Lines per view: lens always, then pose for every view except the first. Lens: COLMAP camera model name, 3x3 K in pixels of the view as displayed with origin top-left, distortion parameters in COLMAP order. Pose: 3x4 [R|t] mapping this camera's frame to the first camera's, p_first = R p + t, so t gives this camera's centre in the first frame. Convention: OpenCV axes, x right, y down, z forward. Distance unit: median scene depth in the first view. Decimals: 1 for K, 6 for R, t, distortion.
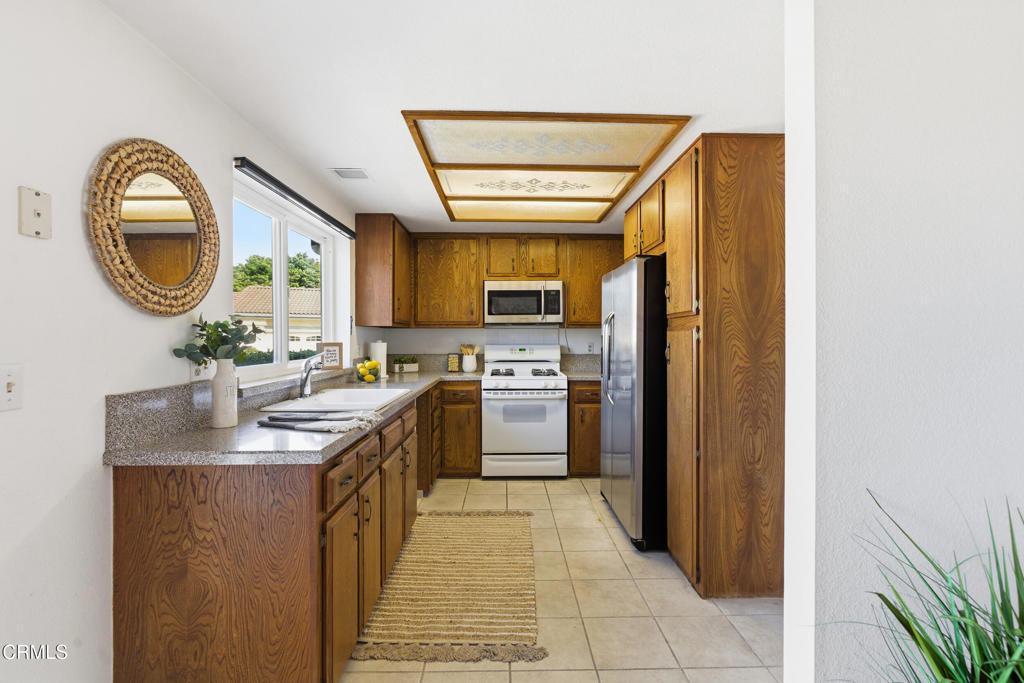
lens RADIAL K [[465.6, 0, 512.9], [0, 465.6, 337.1], [0, 0, 1]] dist [0.000731, 0.000156]
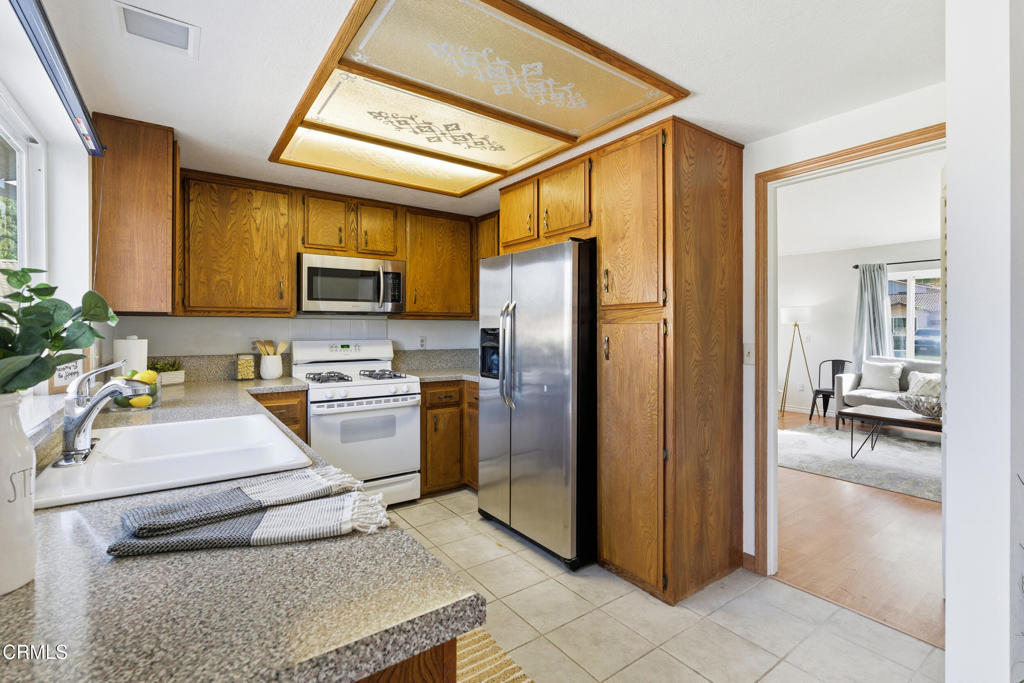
lens RADIAL K [[472.2, 0, 515.1], [0, 472.2, 329.5], [0, 0, 1]] dist [-0.005475, -0.000310]
pose [[0.823097, 0.000713, 0.567901, -0.221339], [-0.000441, 1.000000, -0.000615, -0.000579], [-0.567901, 0.000256, 0.823097, 0.215888]]
